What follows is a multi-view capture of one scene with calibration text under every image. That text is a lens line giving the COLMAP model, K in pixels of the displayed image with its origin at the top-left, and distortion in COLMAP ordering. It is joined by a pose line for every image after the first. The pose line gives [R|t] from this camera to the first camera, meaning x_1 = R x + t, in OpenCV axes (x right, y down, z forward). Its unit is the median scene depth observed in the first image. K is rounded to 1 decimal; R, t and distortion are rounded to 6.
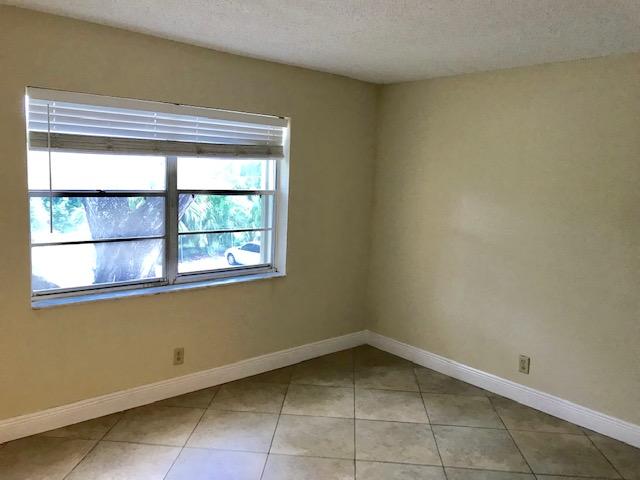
lens RADIAL K [[536.9, 0, 320.8], [0, 536.9, 241.4], [0, 0, 1]] dist [0.052051, -0.013722]
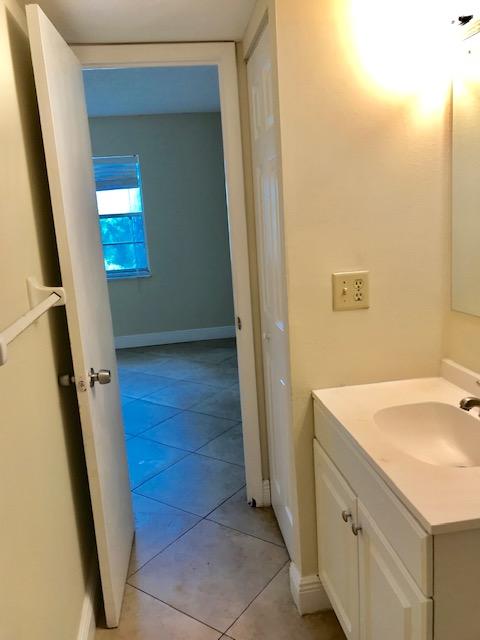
lens RADIAL K [[536.9, 0, 239.2], [0, 536.9, 318.7], [0, 0, 1]] dist [0.052051, -0.013722]
pose [[0.837390, 0.013762, -0.546433, 0.936050], [0.030026, 0.997015, 0.071125, 0.089355], [0.545781, -0.075967, 0.834477, -0.004250]]
